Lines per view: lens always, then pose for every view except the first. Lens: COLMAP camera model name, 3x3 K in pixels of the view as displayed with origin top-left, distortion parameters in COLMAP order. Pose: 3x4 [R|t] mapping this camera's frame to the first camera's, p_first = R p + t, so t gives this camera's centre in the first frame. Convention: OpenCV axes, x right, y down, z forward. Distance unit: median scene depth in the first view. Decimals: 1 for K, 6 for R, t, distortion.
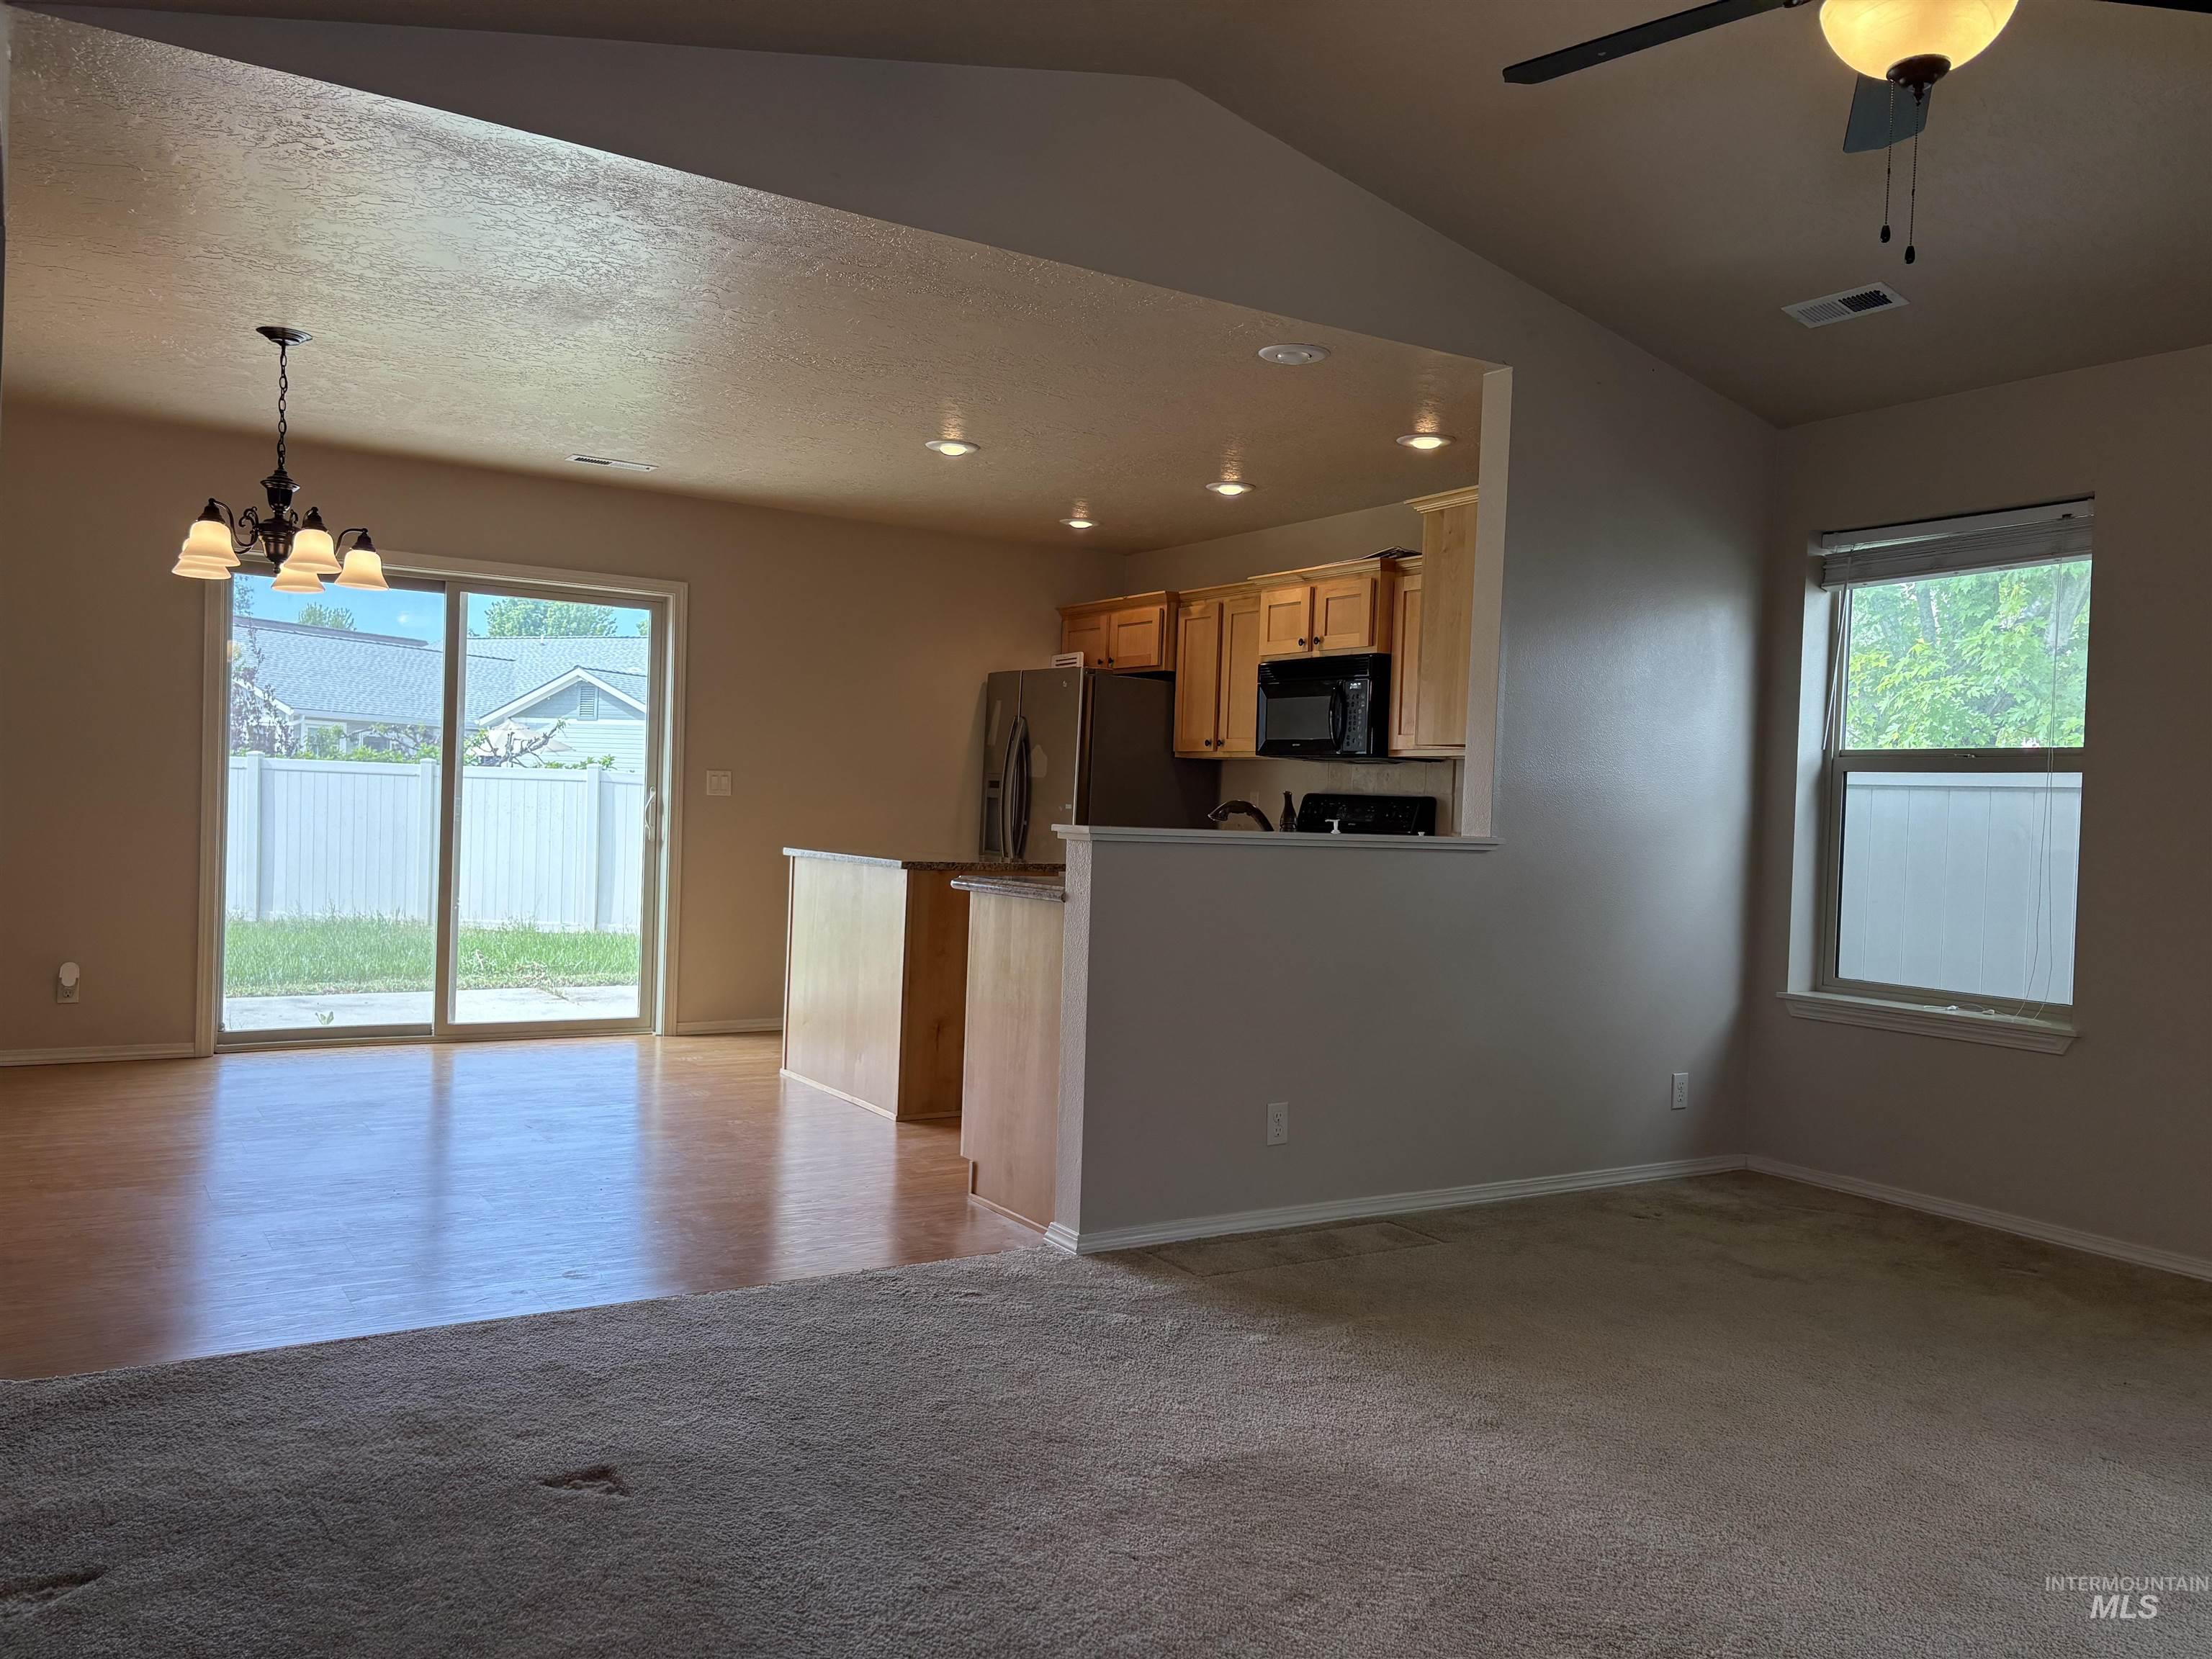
lens RADIAL K [[1676.3, 0, 1117.2], [0, 1676.3, 833.0], [0, 0, 1]] dist [0.017980, -0.003672]
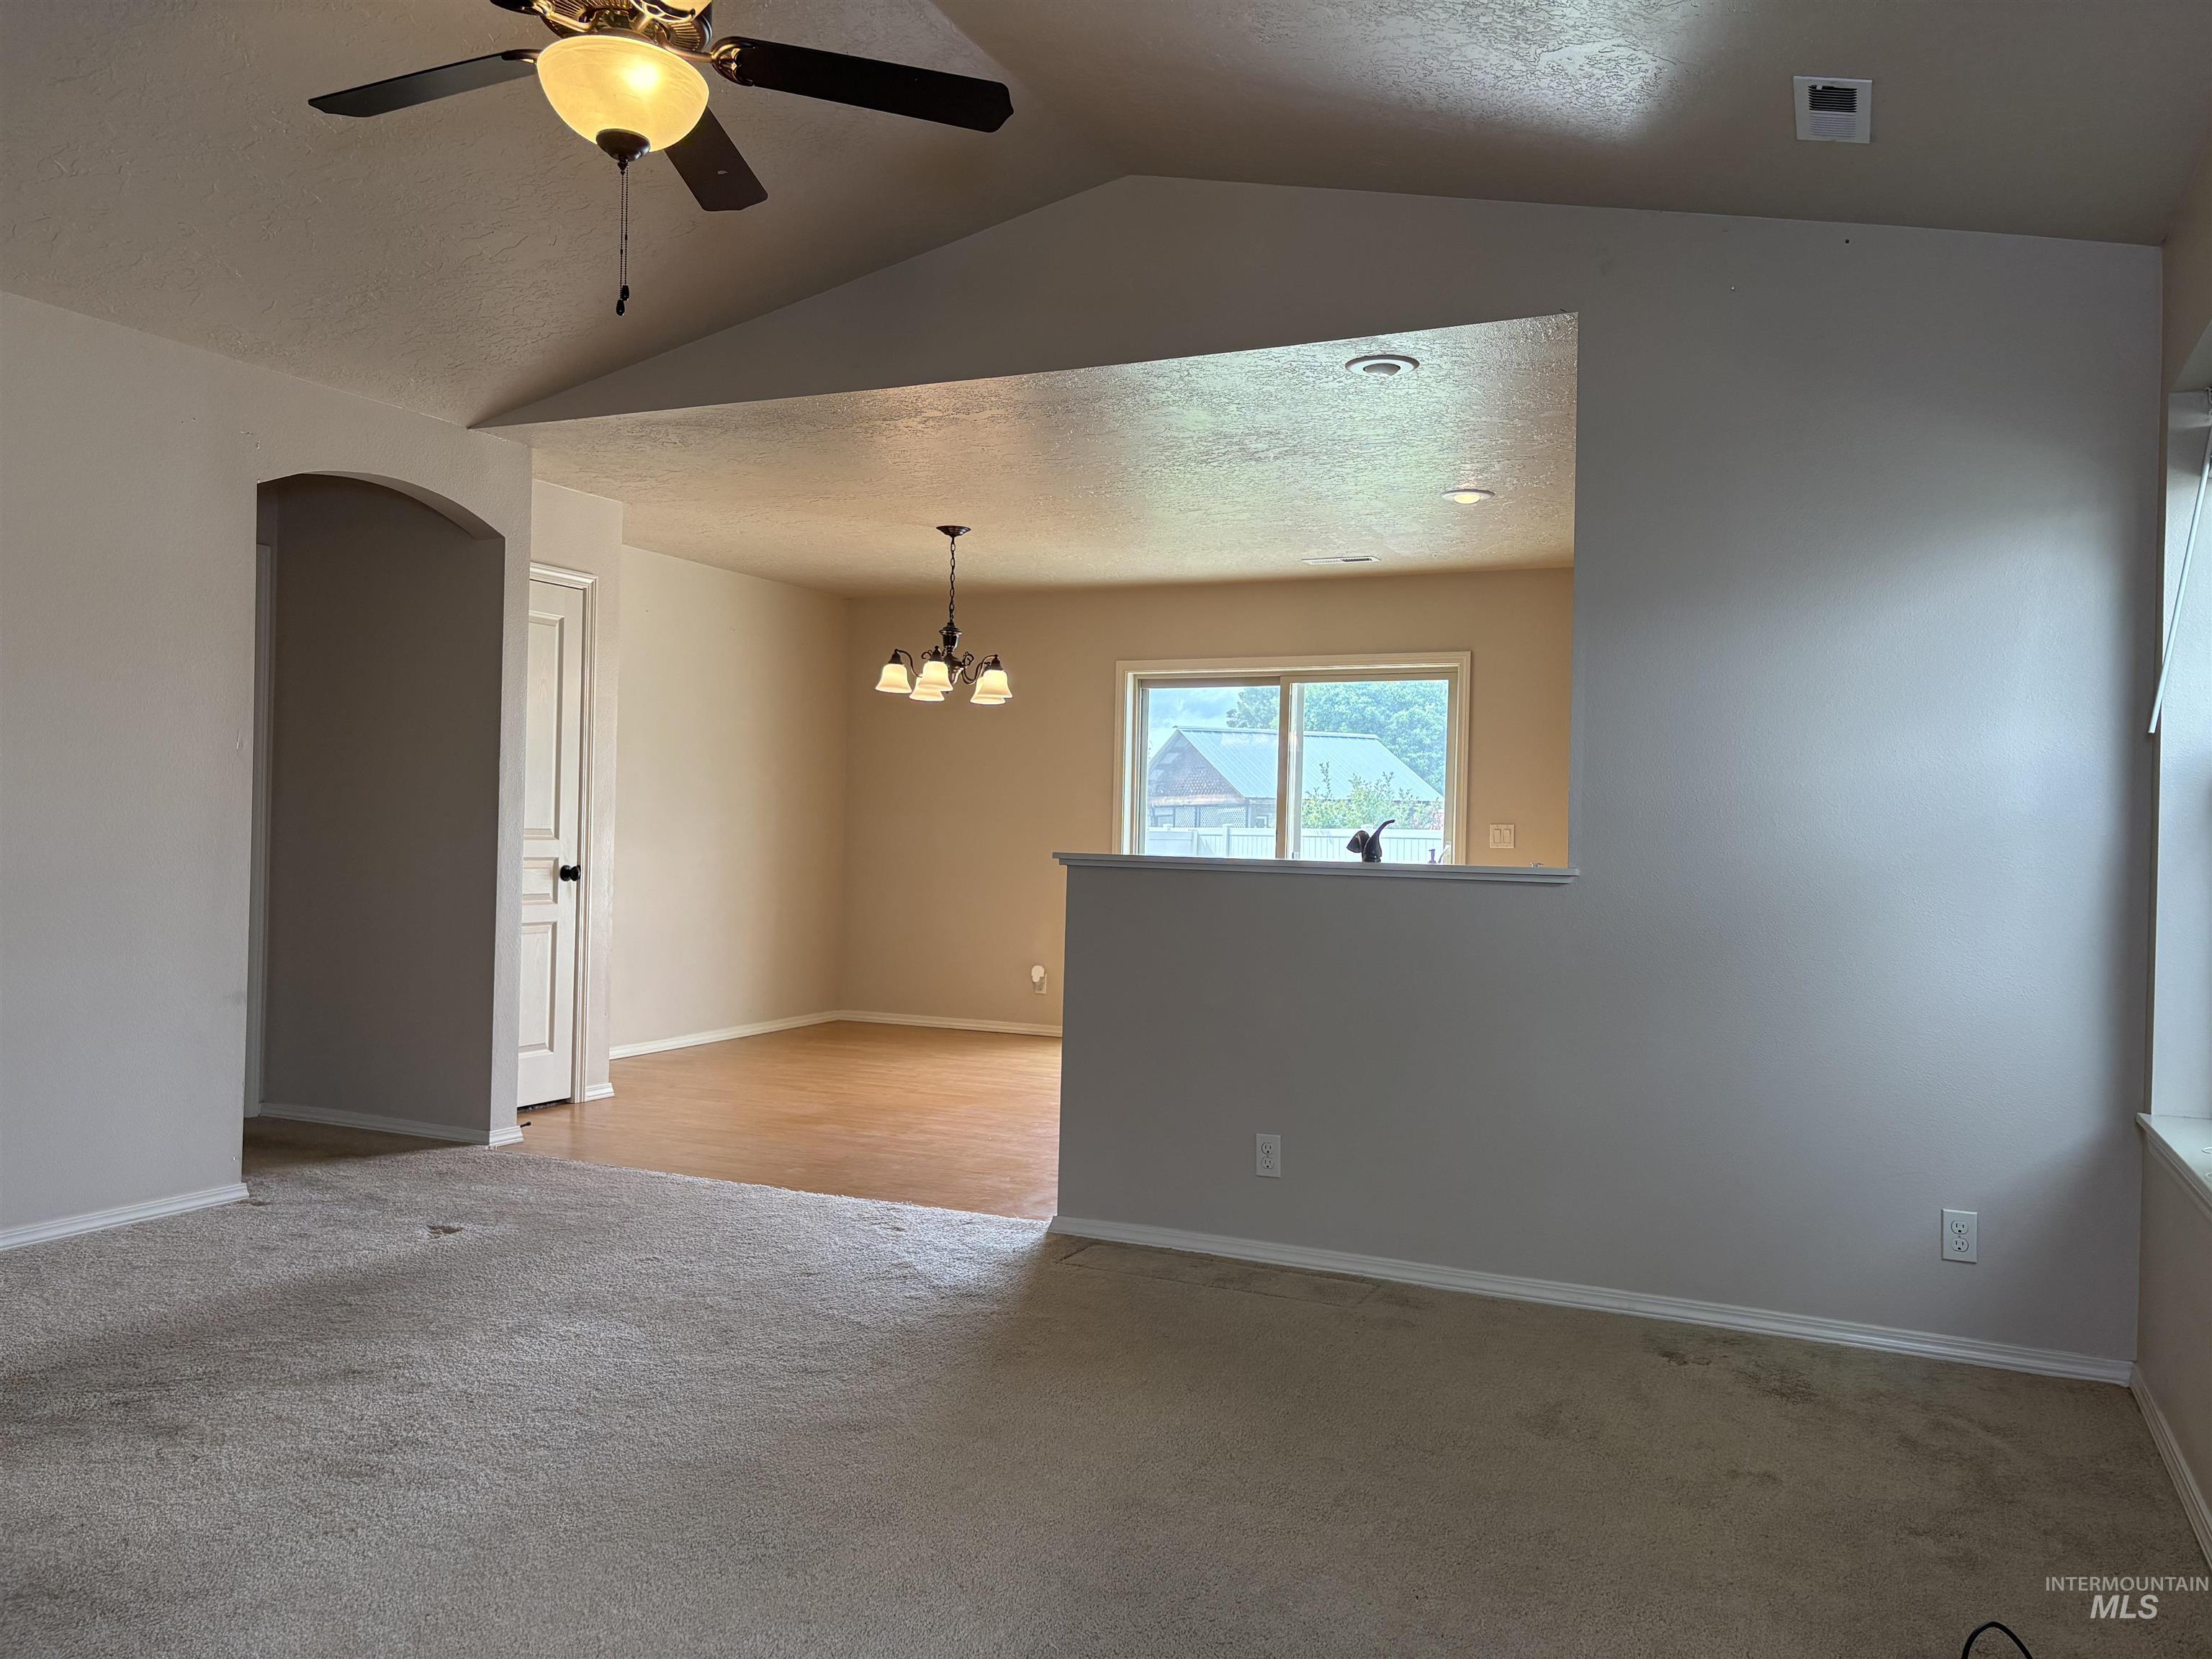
lens RADIAL K [[1676.3, 0, 1117.2], [0, 1676.3, 833.0], [0, 0, 1]] dist [0.017980, -0.003672]
pose [[0.541165, -0.024806, -0.840550, 0.792813], [-0.017169, 0.999031, -0.040536, 0.022423], [0.840741, 0.036368, 0.540215, 0.345306]]
